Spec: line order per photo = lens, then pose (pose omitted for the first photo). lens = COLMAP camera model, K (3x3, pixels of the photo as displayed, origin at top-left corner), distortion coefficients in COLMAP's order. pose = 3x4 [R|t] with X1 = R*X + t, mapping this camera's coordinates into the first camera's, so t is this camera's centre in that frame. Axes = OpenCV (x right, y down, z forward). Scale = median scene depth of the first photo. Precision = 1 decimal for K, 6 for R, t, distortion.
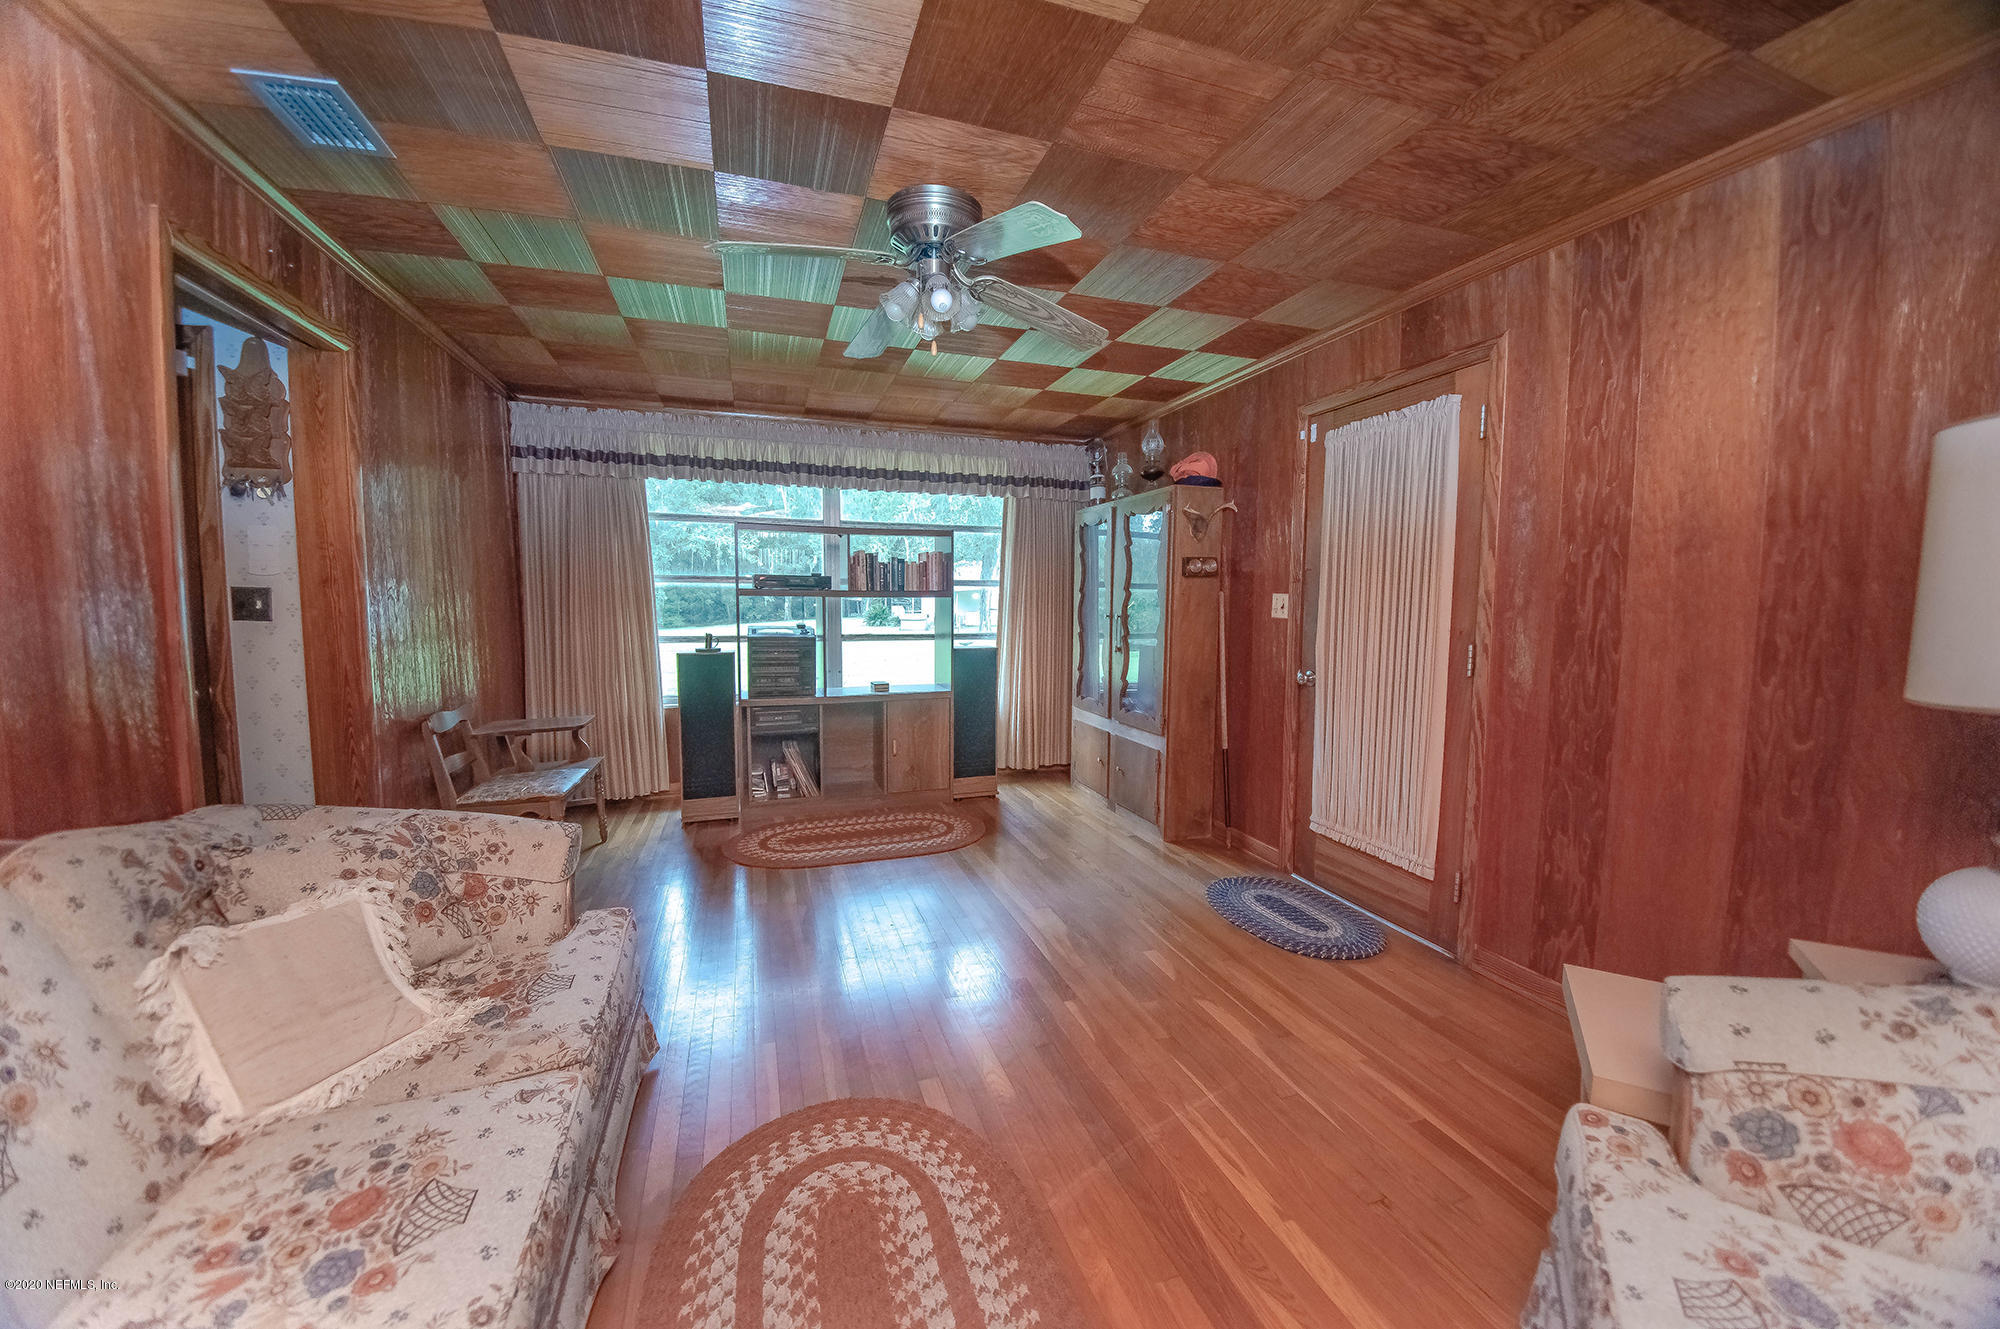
lens RADIAL K [[757.6, 0, 999.9], [0, 757.6, 665.1], [0, 0, 1]] dist [-0.001751, -0.000183]
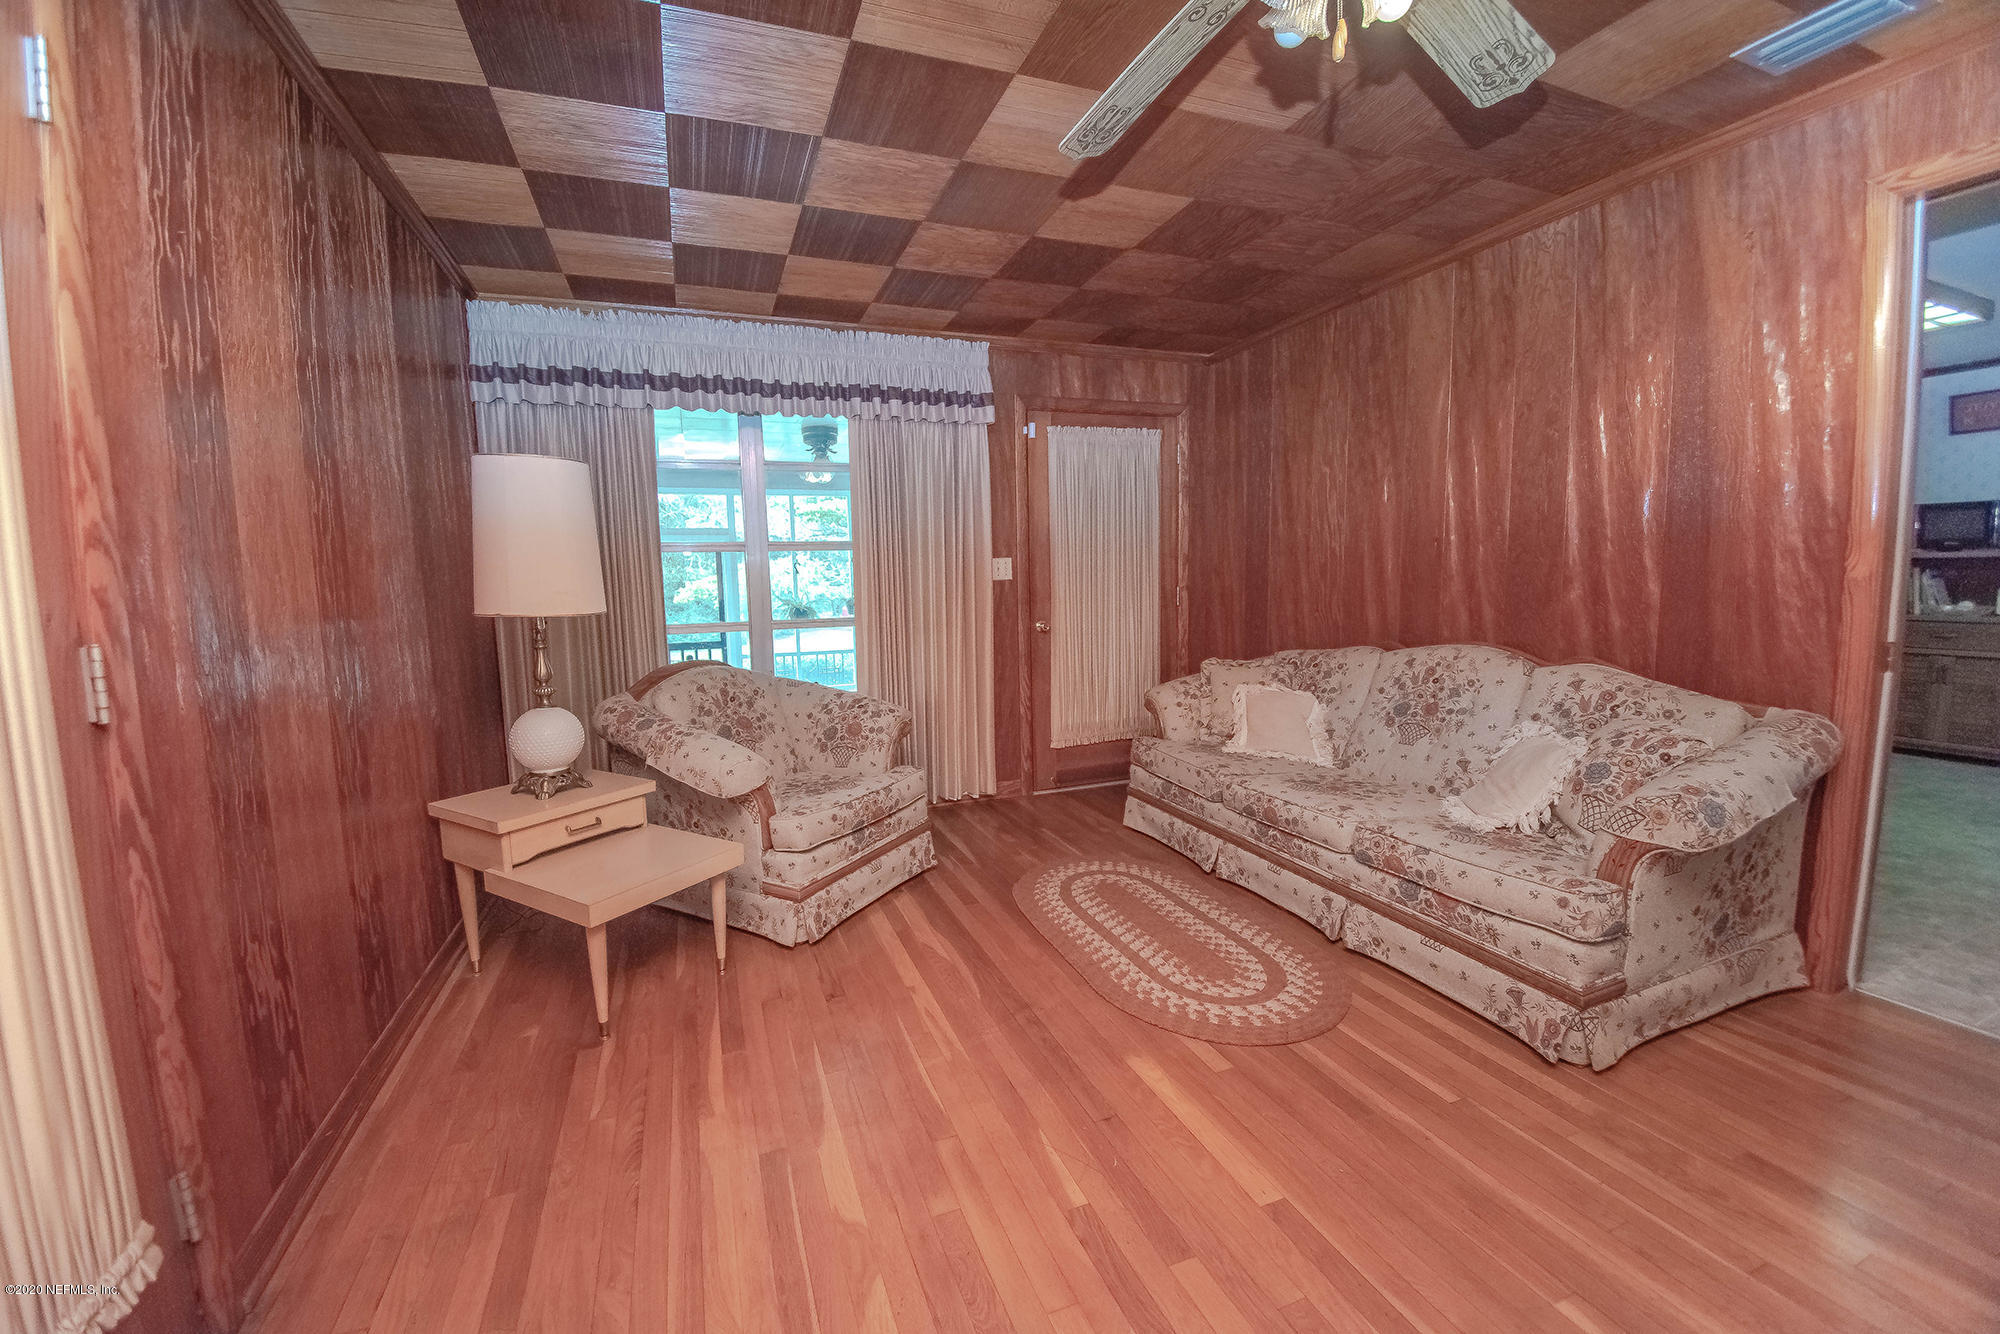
lens RADIAL K [[757.6, 0, 1006.6], [0, 757.6, 659.8], [0, 0, 1]] dist [-0.001751, -0.000183]
pose [[-0.998239, 0.026554, -0.053053, 0.243552], [0.016033, 0.981713, 0.189693, -0.131613], [0.057120, 0.188508, -0.980409, 2.161957]]
